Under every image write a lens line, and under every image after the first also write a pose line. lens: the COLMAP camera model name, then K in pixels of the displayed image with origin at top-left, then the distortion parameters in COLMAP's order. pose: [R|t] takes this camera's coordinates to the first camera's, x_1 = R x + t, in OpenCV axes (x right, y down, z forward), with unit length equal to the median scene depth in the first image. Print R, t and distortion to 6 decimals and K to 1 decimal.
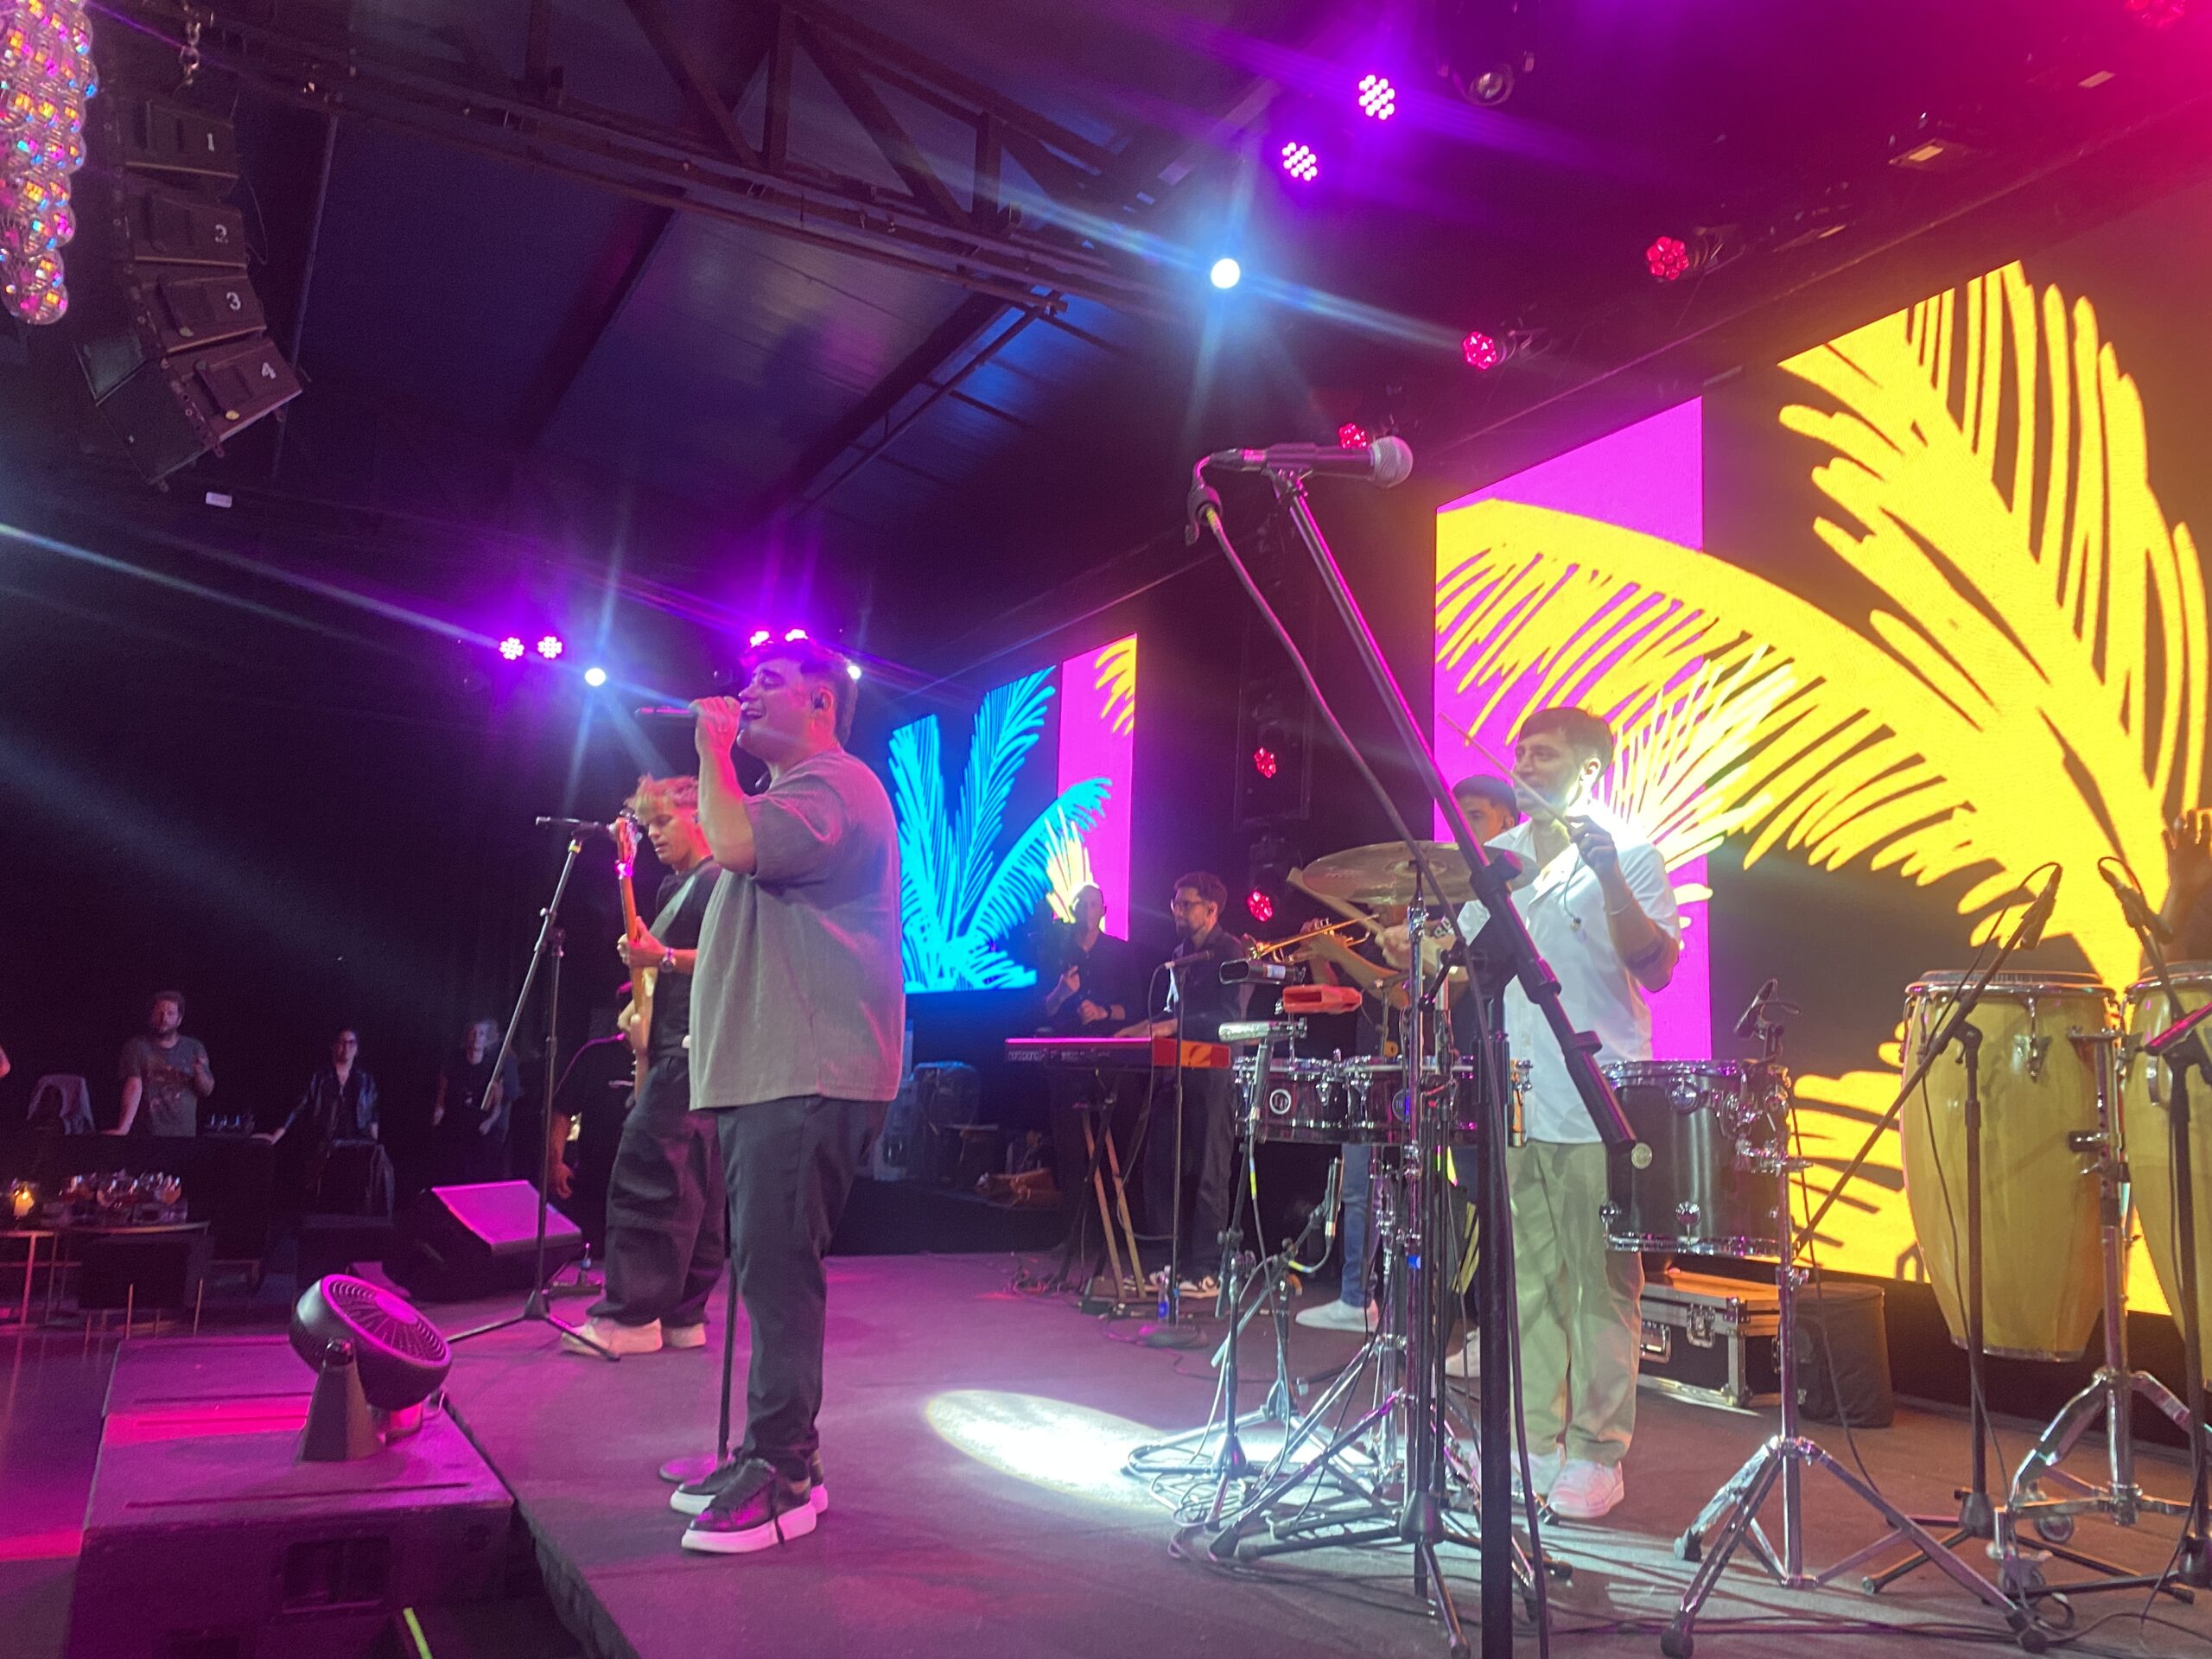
lens RADIAL K [[1699.5, 0, 1092.3], [0, 1699.5, 832.9], [0, 0, 1]] dist [0.005584, -0.012401]
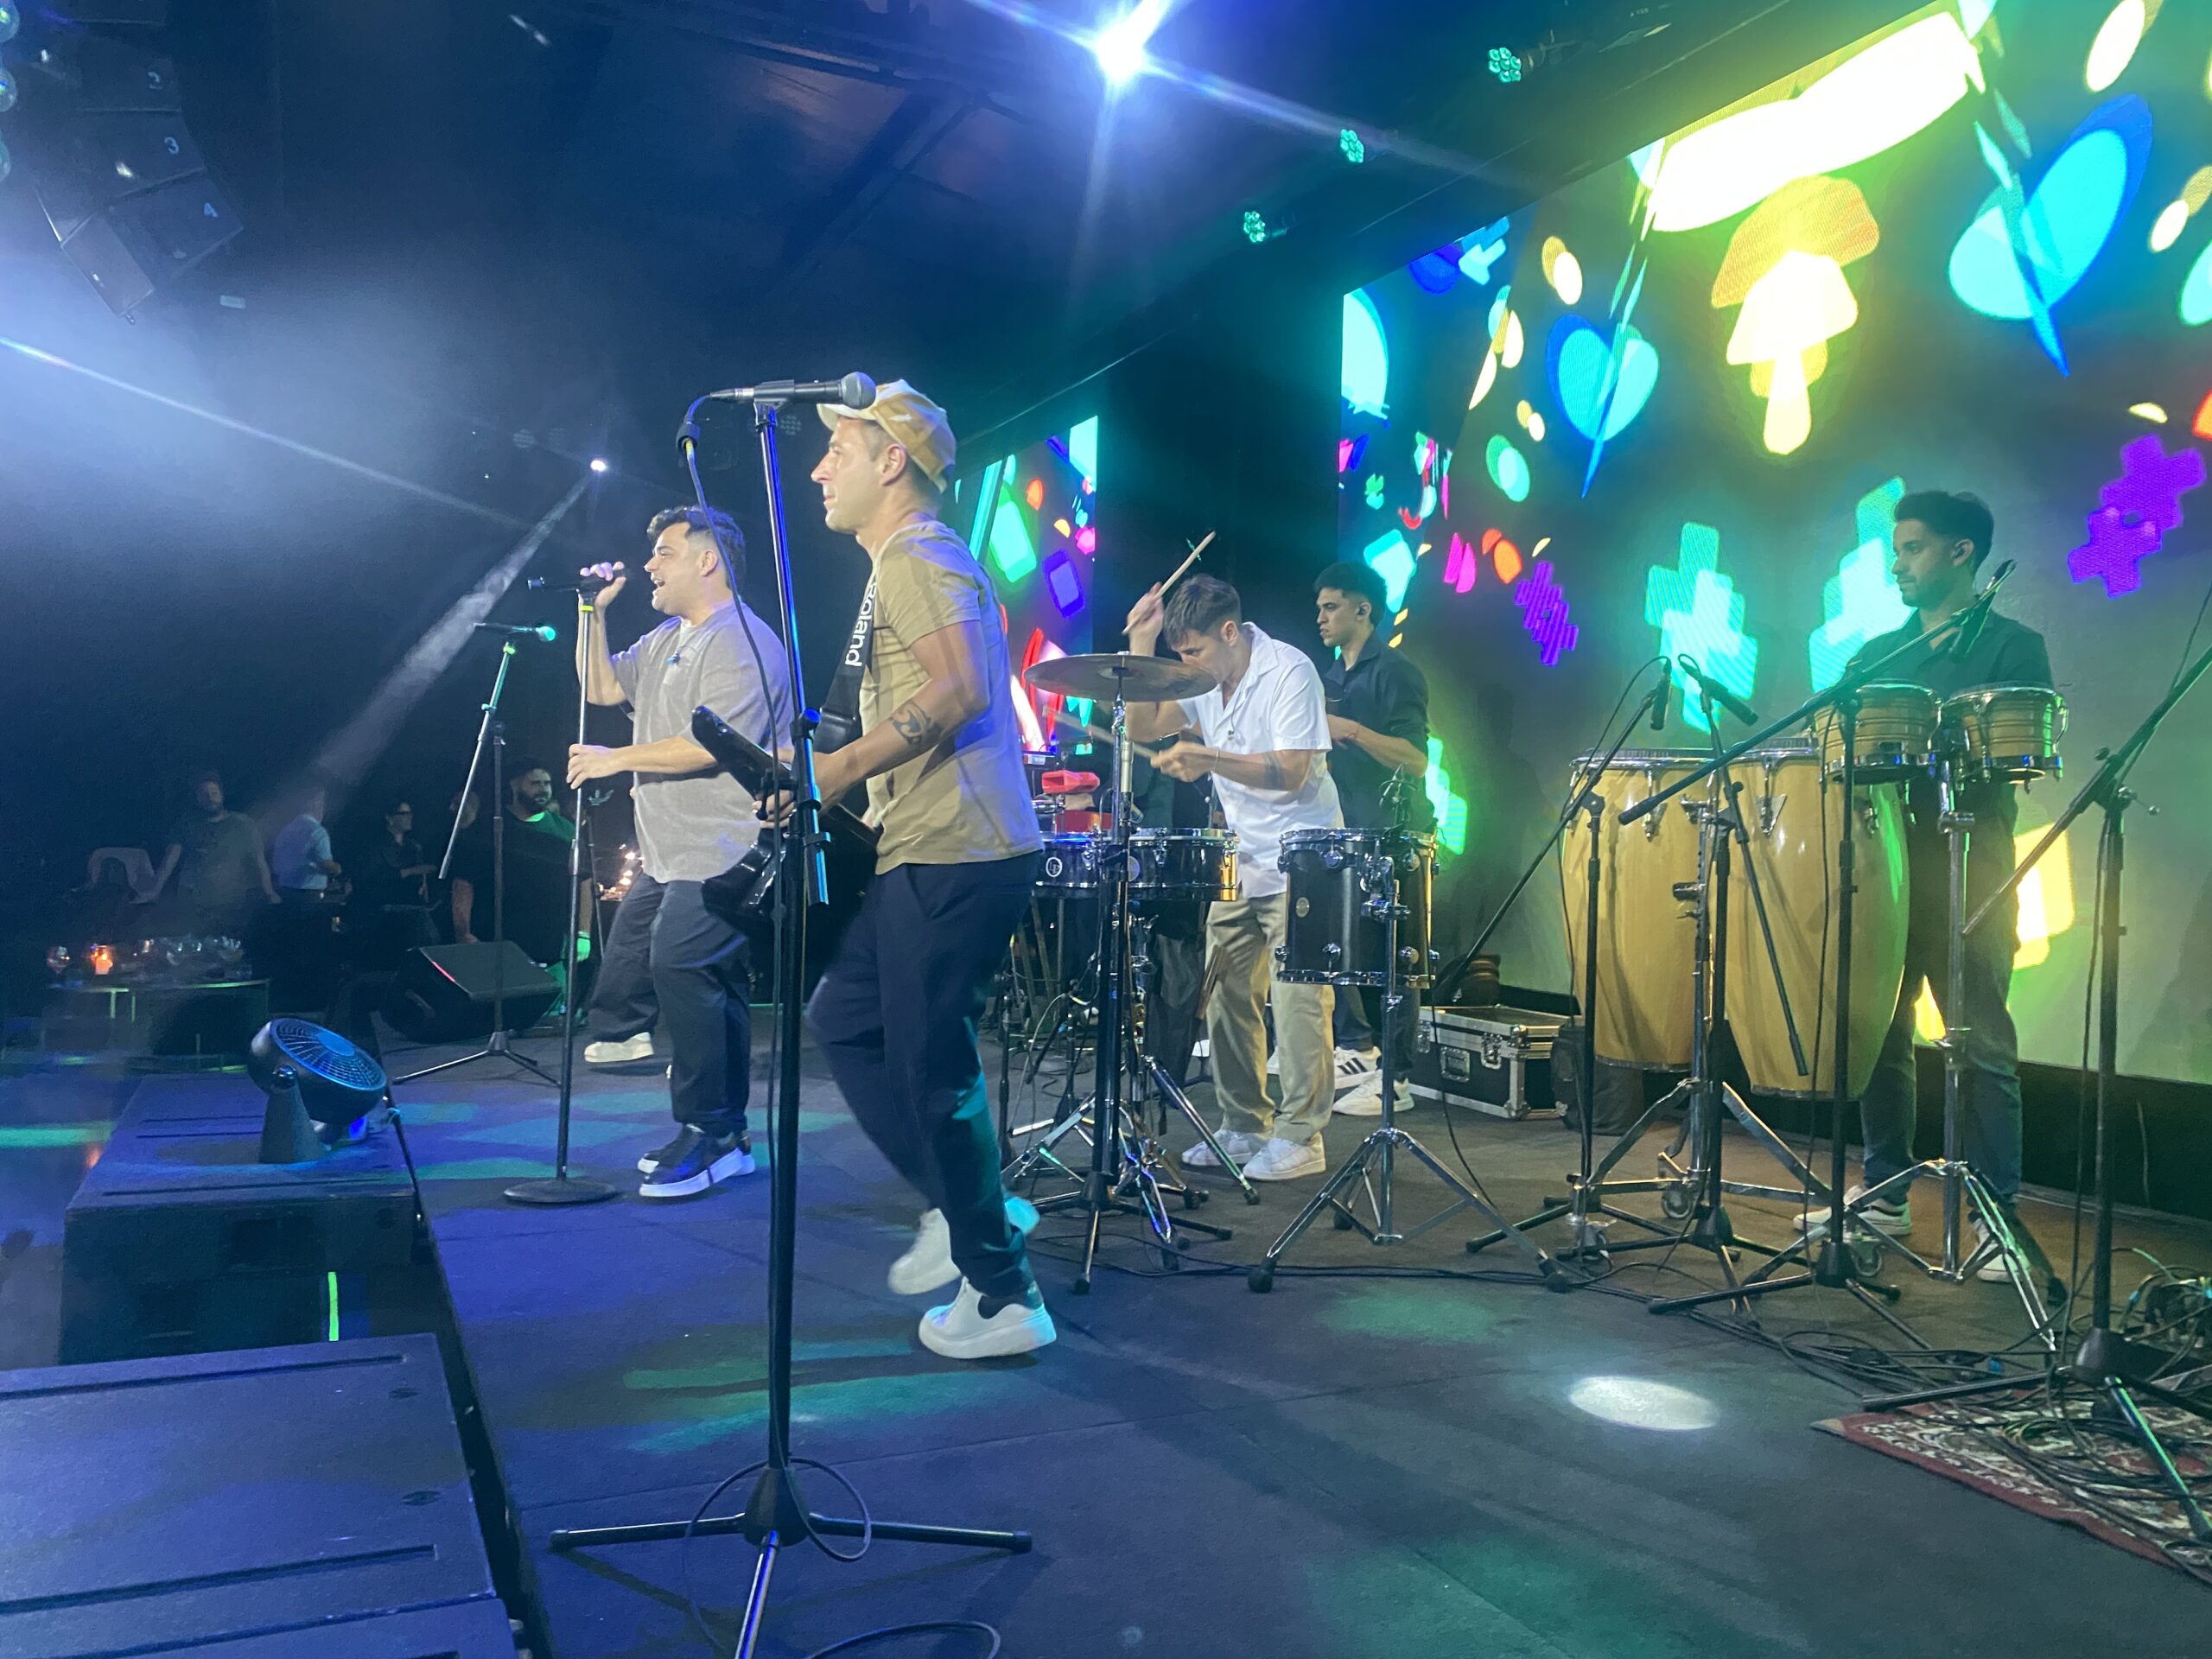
lens RADIAL K [[1699.5, 0, 1110.0], [0, 1699.5, 824.5], [0, 0, 1]] dist [0.005584, -0.012401]
pose [[0.998814, -0.014982, -0.046318, 0.201461], [0.021241, 0.990240, 0.137746, -0.030870], [0.043802, -0.138566, 0.989384, -0.156007]]
